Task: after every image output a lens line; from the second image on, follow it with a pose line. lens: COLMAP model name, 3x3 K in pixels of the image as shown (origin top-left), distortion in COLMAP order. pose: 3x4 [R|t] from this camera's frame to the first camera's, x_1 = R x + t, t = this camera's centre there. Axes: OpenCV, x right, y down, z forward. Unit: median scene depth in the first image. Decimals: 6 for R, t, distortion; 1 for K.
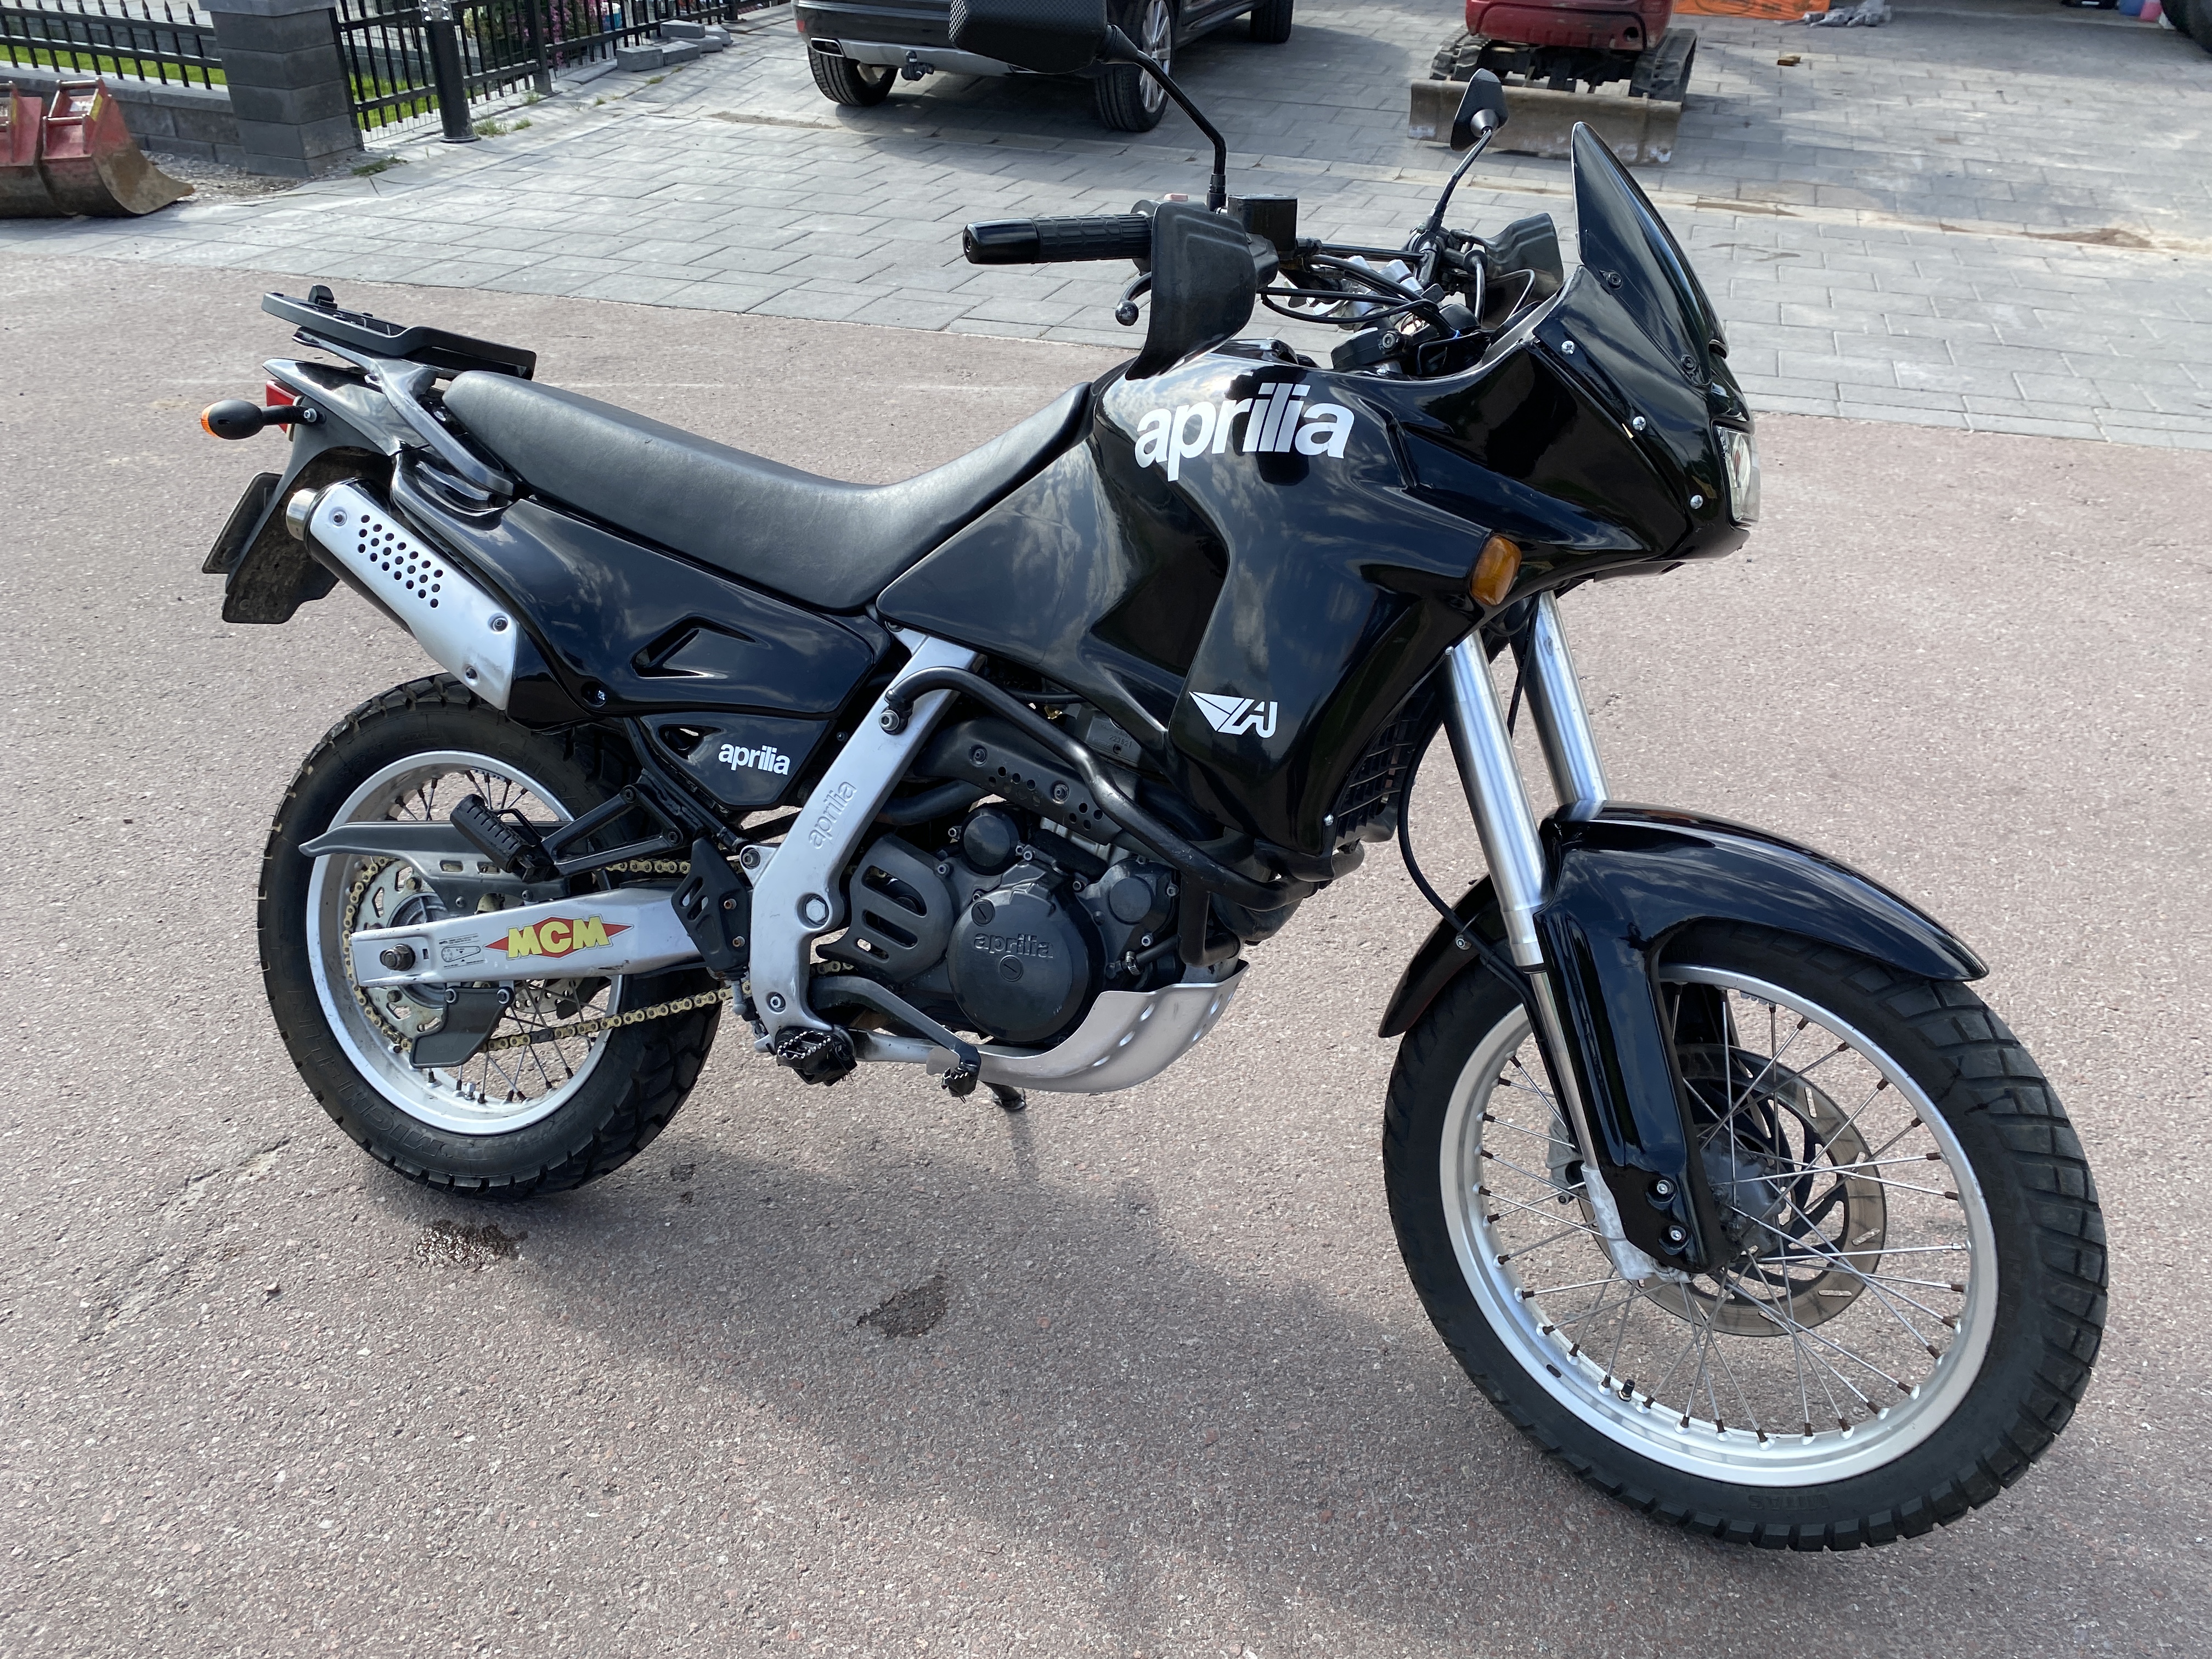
lens RADIAL K [[1695.5, 0, 1107.5], [0, 1695.5, 813.4], [0, 0, 1]] dist [0.018547, -0.015310]
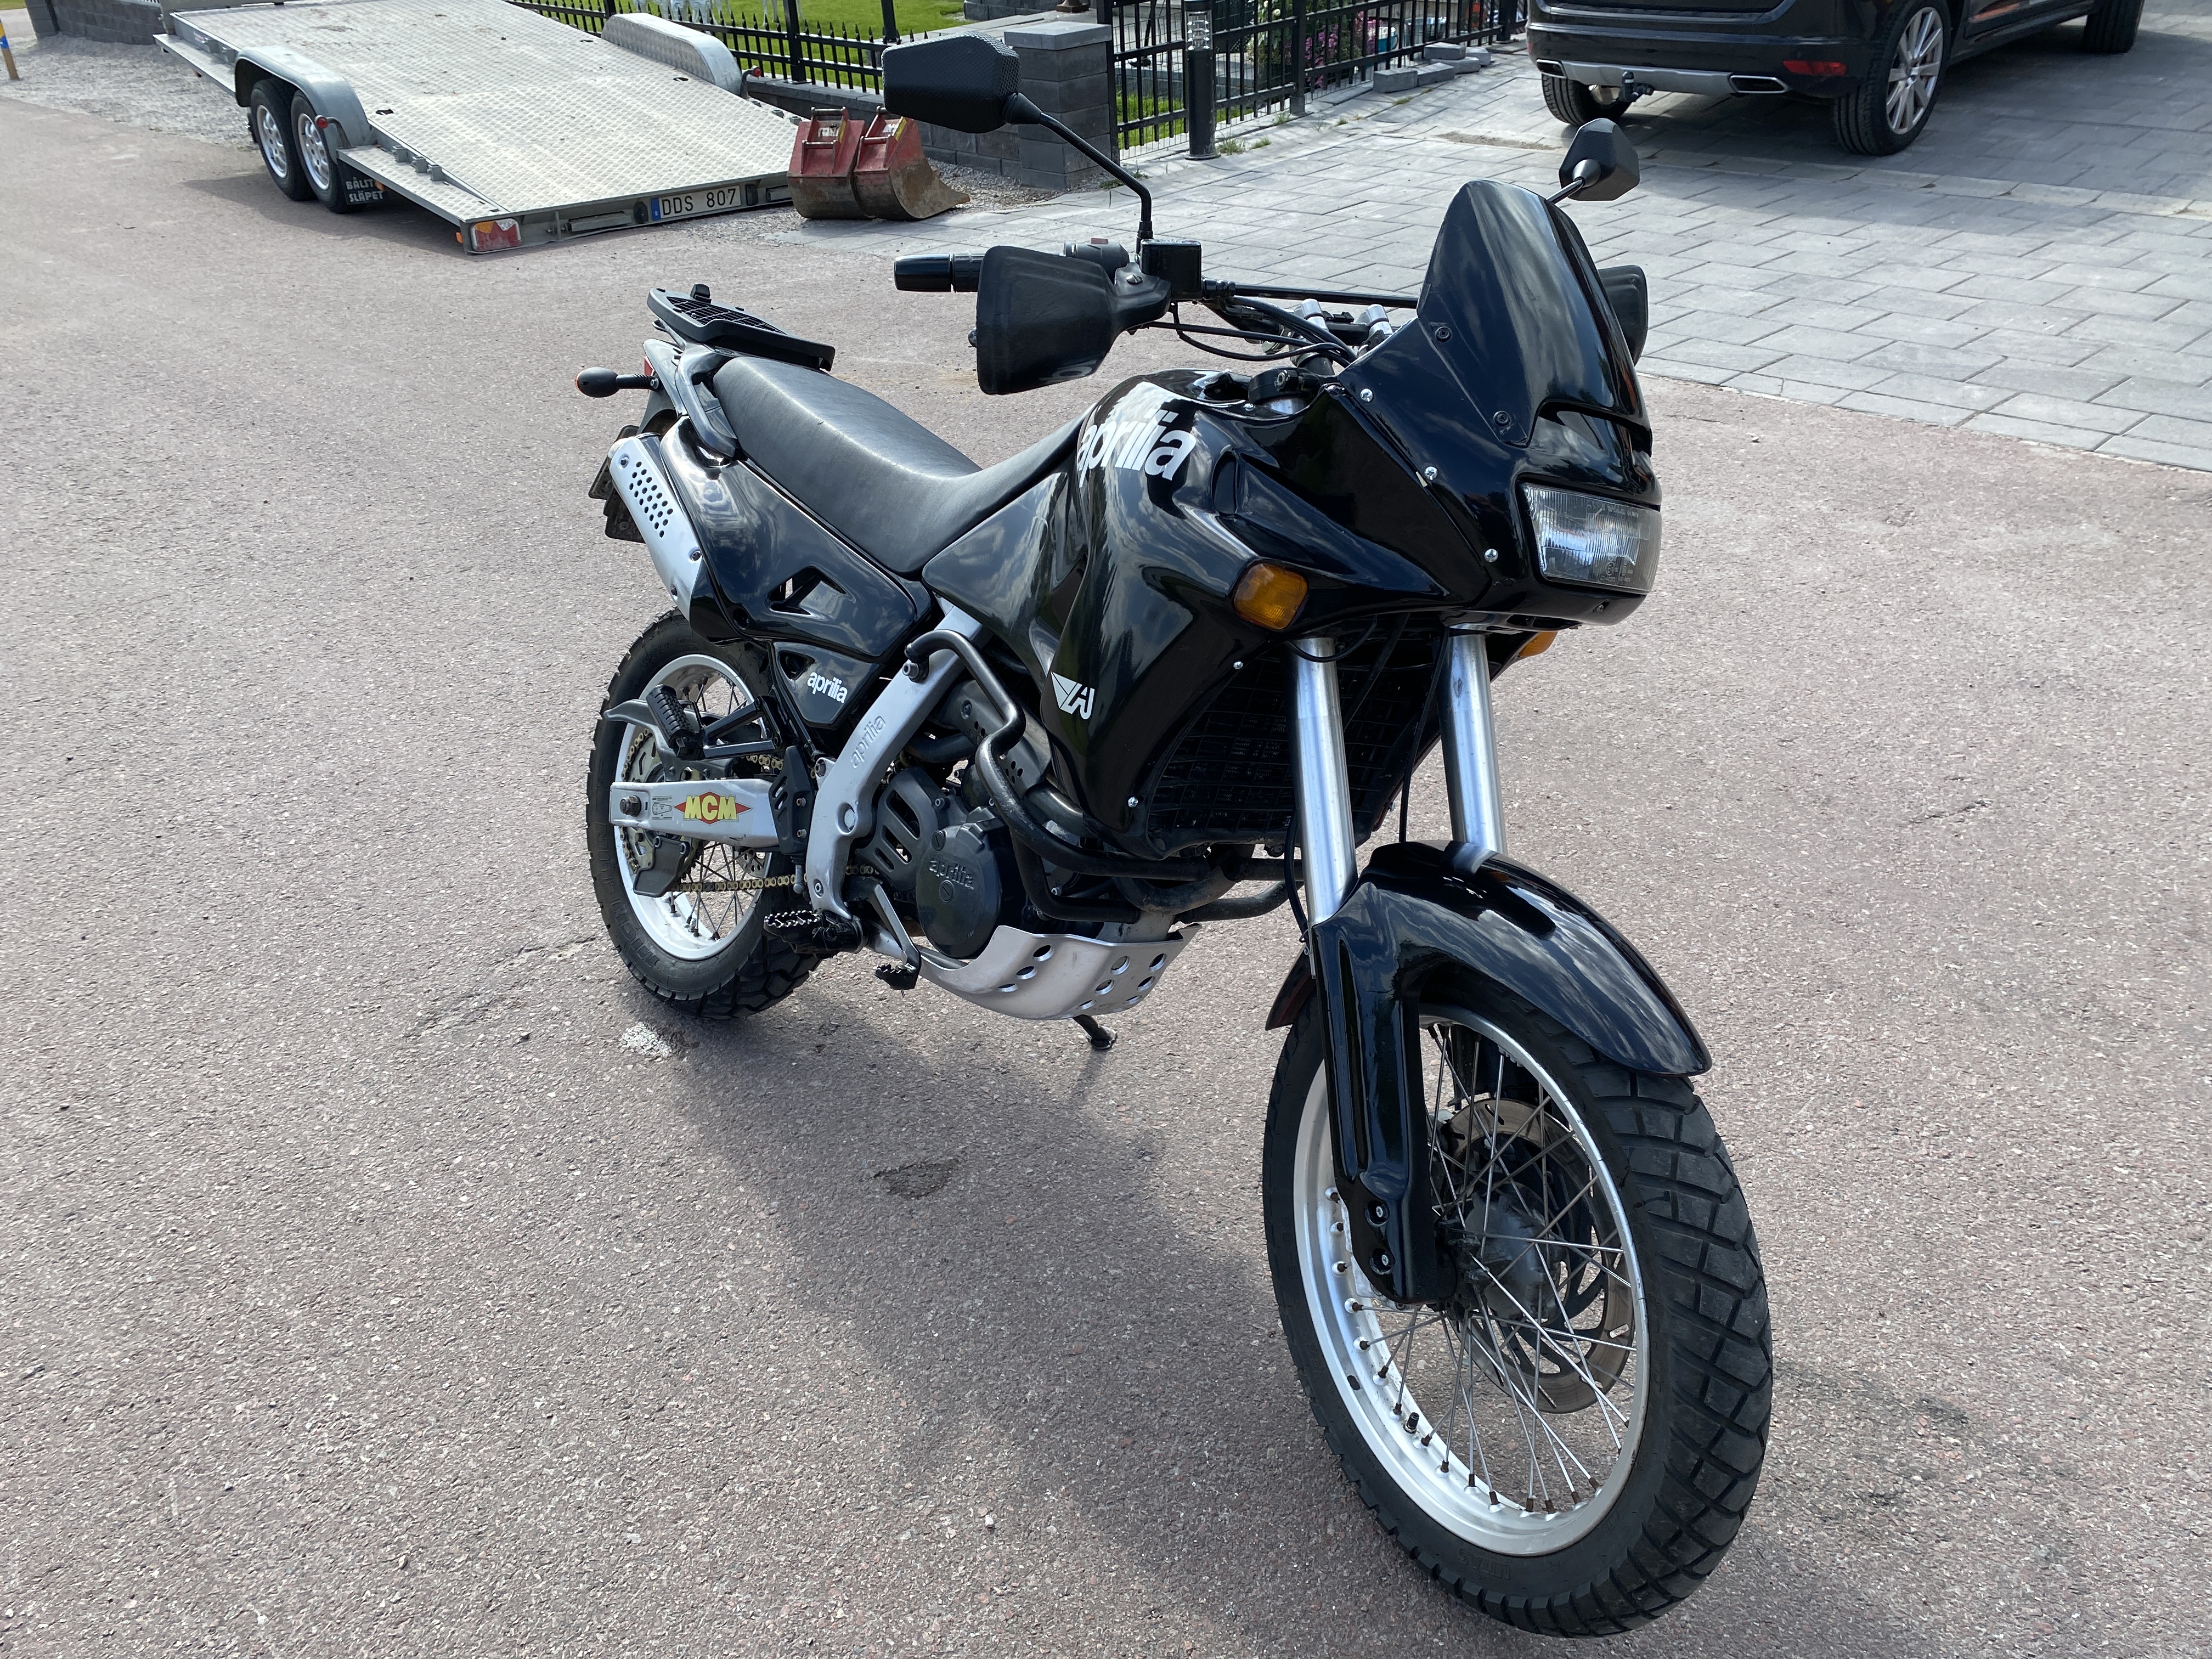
lens RADIAL K [[1695.5, 0, 1097.2], [0, 1695.5, 824.2], [0, 0, 1]] dist [0.018547, -0.015310]
pose [[0.885109, 0.180177, -0.429090, 0.458218], [-0.180523, 0.982745, 0.040285, -0.017211], [0.428945, 0.041805, 0.902363, -0.011655]]
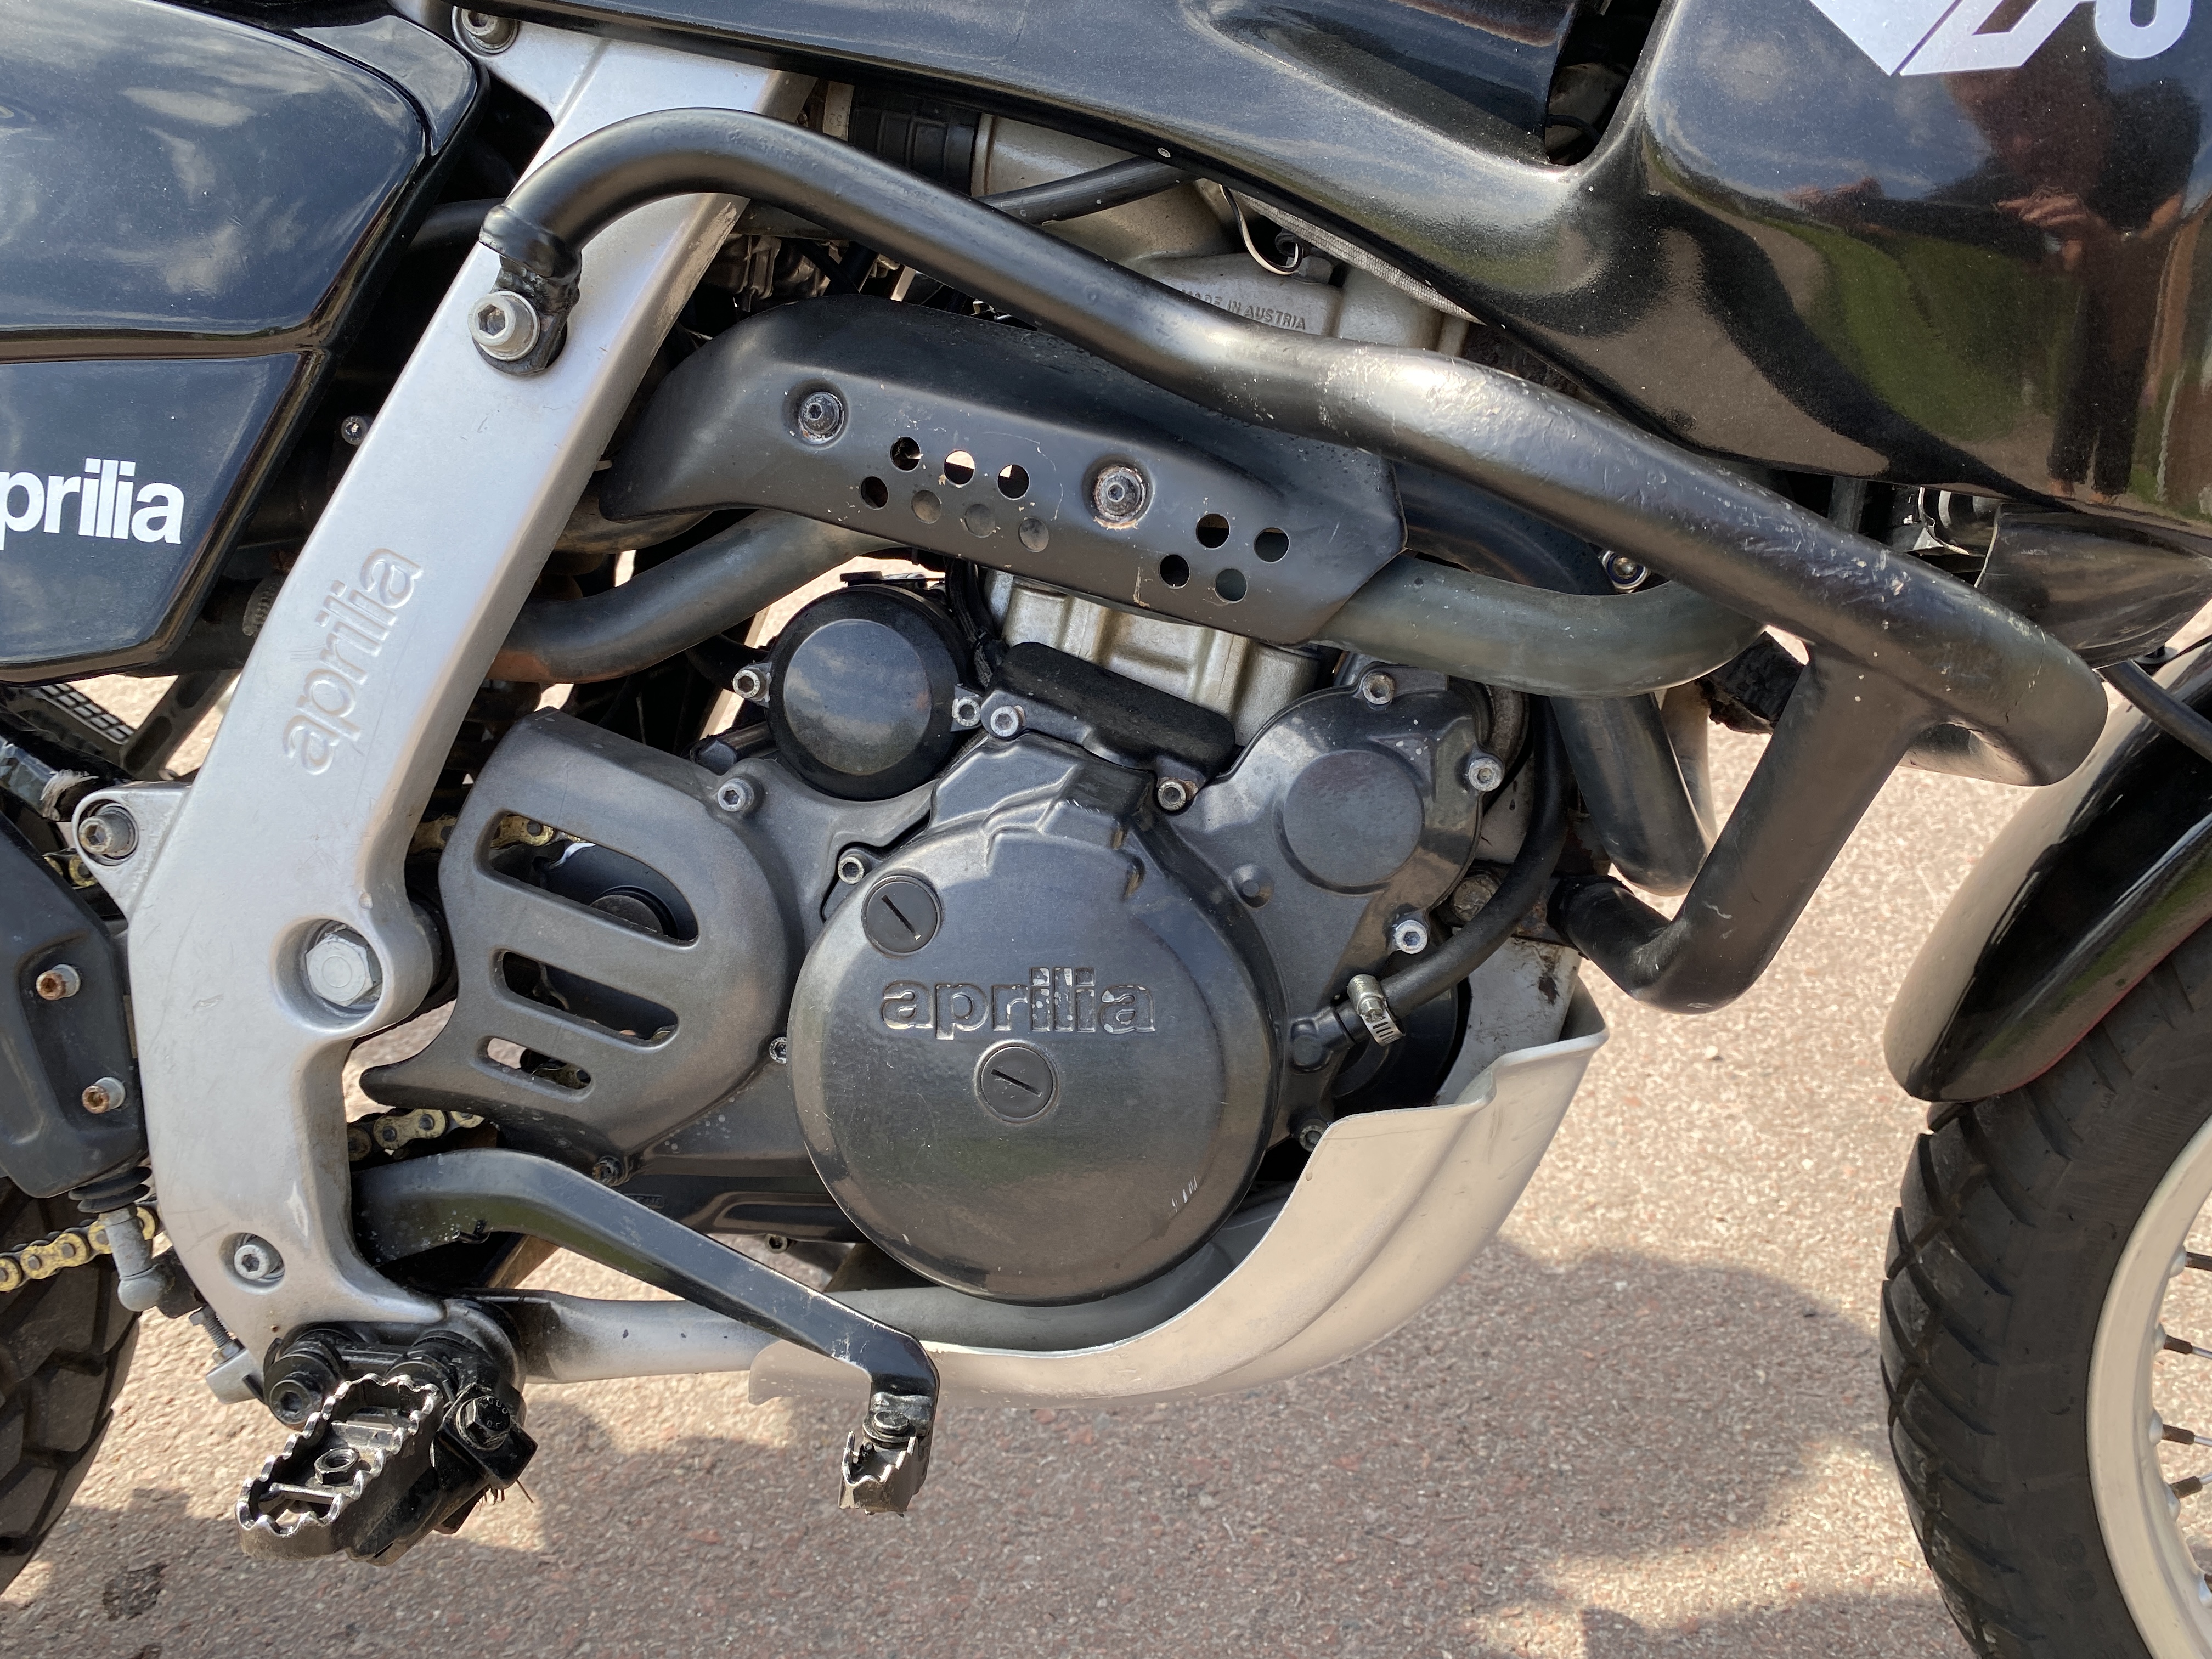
lens RADIAL K [[1695.5, 0, 1088.4], [0, 1695.5, 825.4], [0, 0, 1]] dist [0.018547, -0.015310]
pose [[0.974598, -0.113908, 0.192830, -0.085186], [0.106420, 0.993124, 0.048788, 0.027020], [-0.197061, -0.027028, 0.980019, 0.600805]]
